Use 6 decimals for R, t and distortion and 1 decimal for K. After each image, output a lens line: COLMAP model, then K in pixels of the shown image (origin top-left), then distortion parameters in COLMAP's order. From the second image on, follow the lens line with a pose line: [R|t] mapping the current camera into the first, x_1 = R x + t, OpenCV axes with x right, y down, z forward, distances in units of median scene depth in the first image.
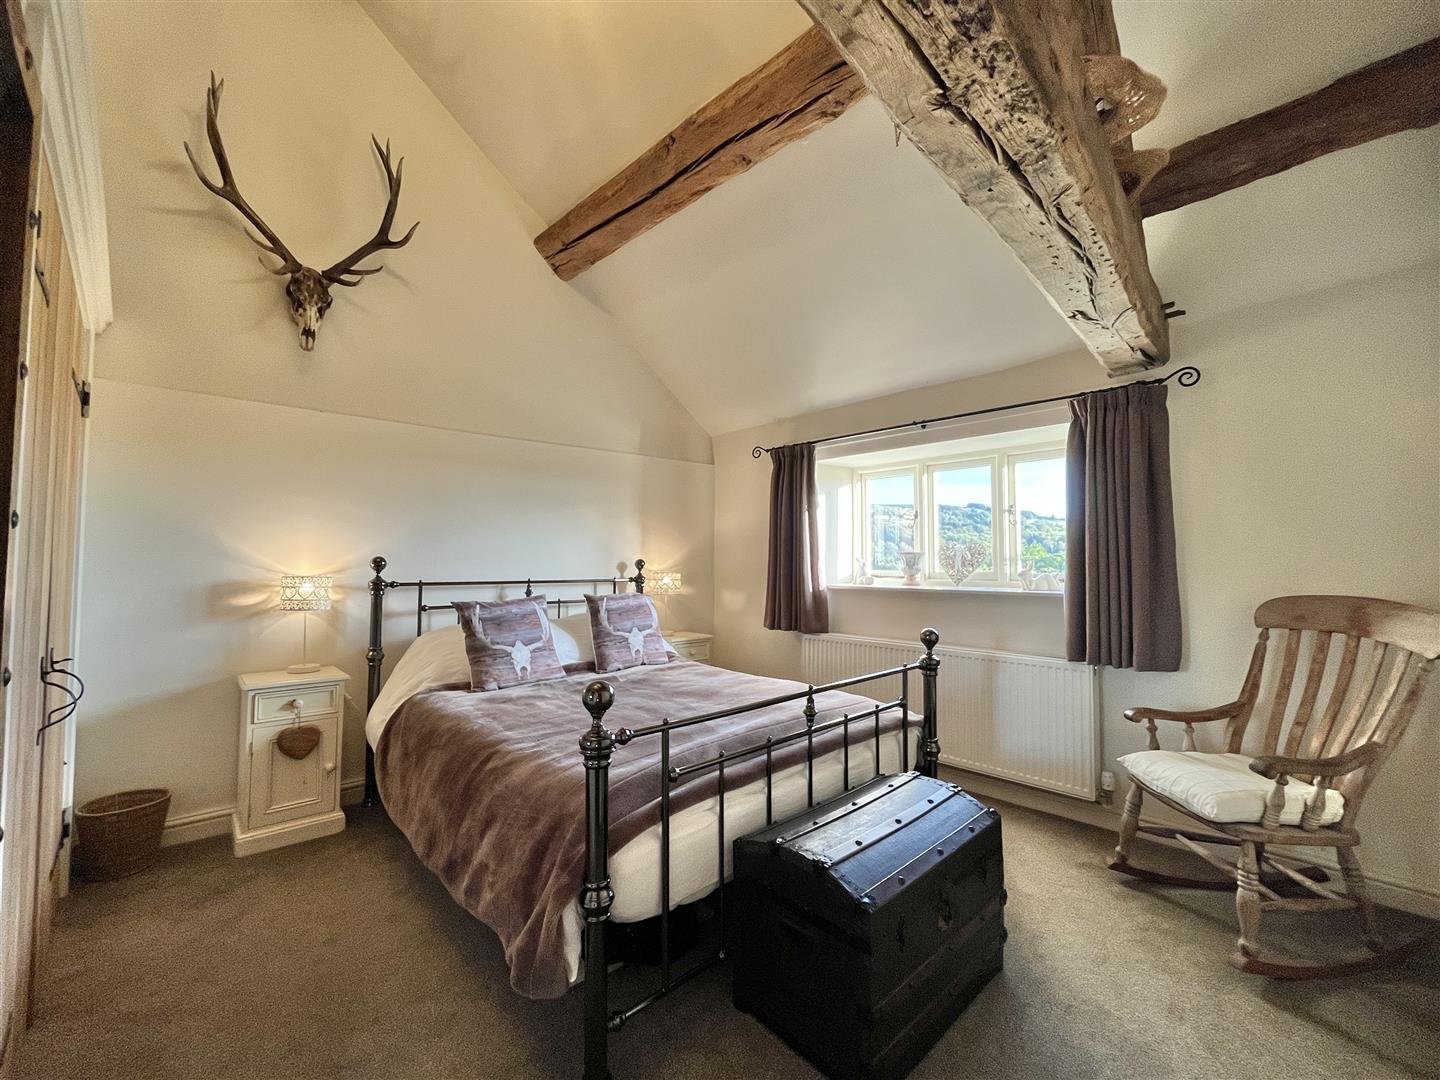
lens RADIAL K [[594.7, 0, 720.0], [0, 594.7, 540.0], [0, 0, 1]] dist [0.001493, 0.000093]
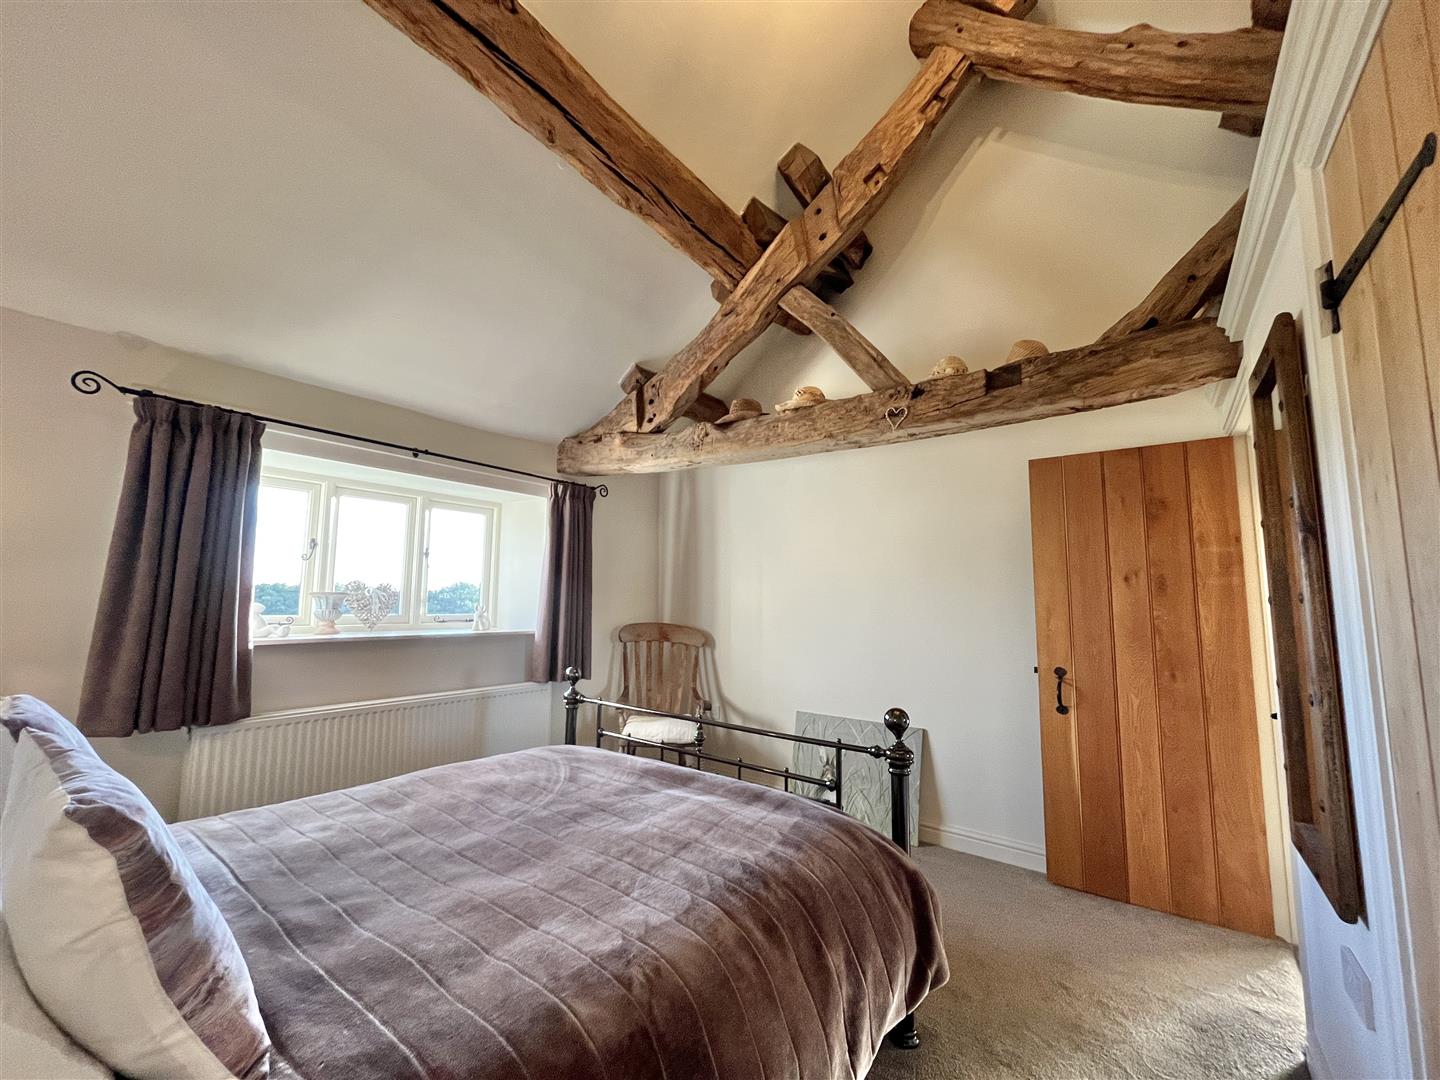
lens RADIAL K [[580.3, 0, 720.0], [0, 580.3, 540.0], [0, 0, 1]] dist [-0.003058, -0.000378]
pose [[-0.160021, 0.101496, 0.981882, -0.602473], [-0.046077, 0.992848, -0.110139, 0.014841], [-0.986038, -0.062866, -0.154200, 0.682199]]
